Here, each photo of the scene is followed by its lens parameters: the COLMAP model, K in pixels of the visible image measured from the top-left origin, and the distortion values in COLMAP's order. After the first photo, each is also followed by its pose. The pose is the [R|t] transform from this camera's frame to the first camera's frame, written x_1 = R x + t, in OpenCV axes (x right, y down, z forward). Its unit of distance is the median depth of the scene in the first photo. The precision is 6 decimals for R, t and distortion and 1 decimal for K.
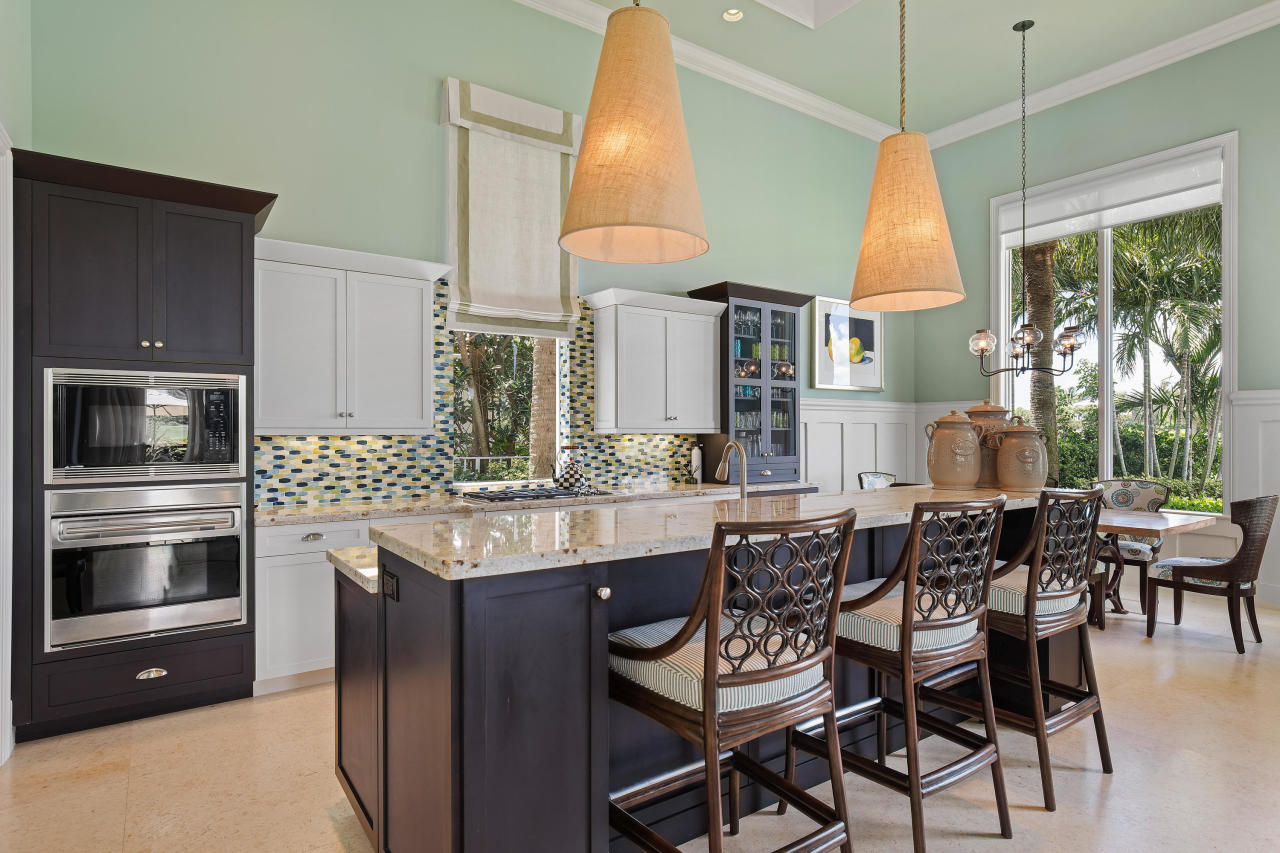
lens RADIAL K [[689.1, 0, 658.5], [0, 689.1, 430.4], [0, 0, 1]] dist [-0.001291, 0.002217]
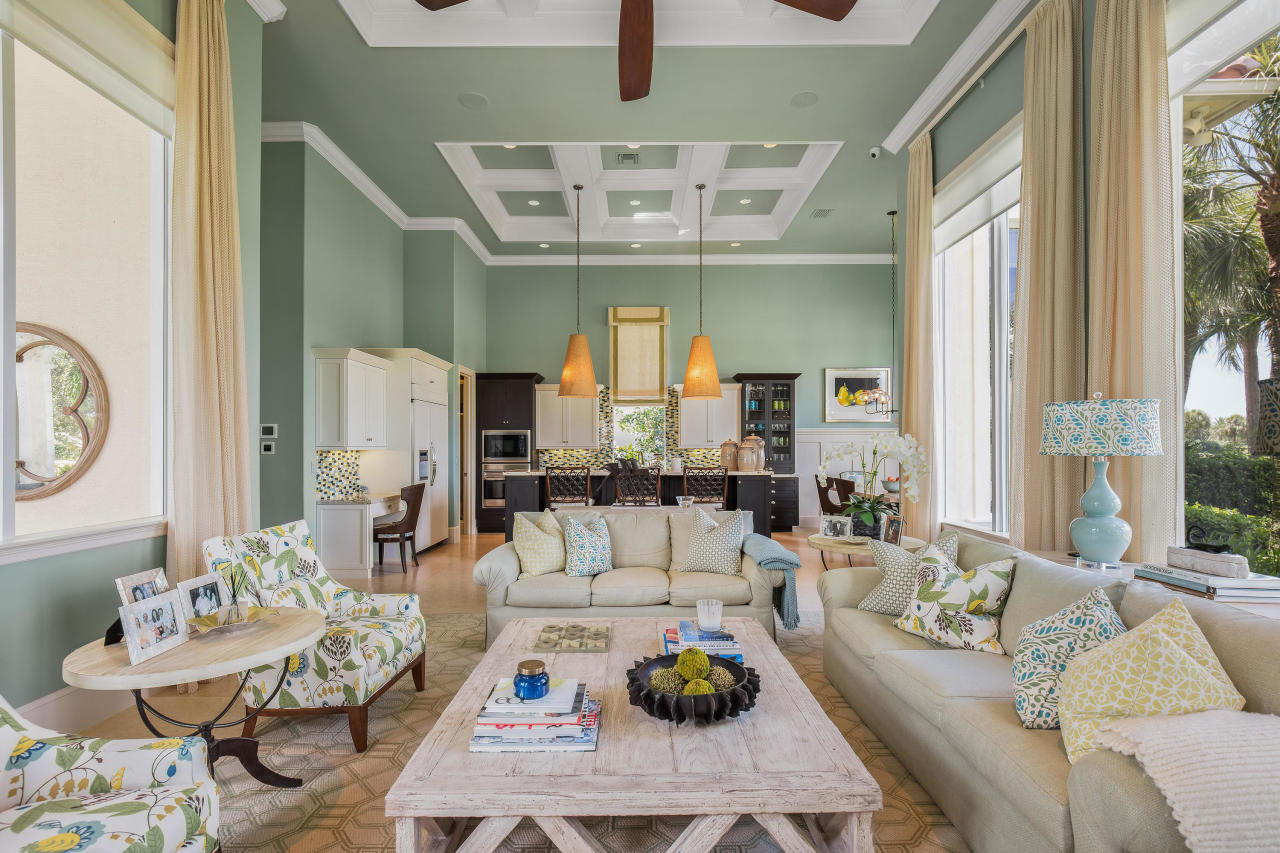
lens RADIAL K [[580.9, 0, 645.2], [0, 580.9, 441.1], [0, 0, 1]] dist [-0.001385, -0.000065]
pose [[0.814190, -0.007883, -0.580544, 1.025540], [0.002624, 0.999948, -0.009899, -0.001008], [0.580592, 0.006536, 0.814168, -0.648118]]
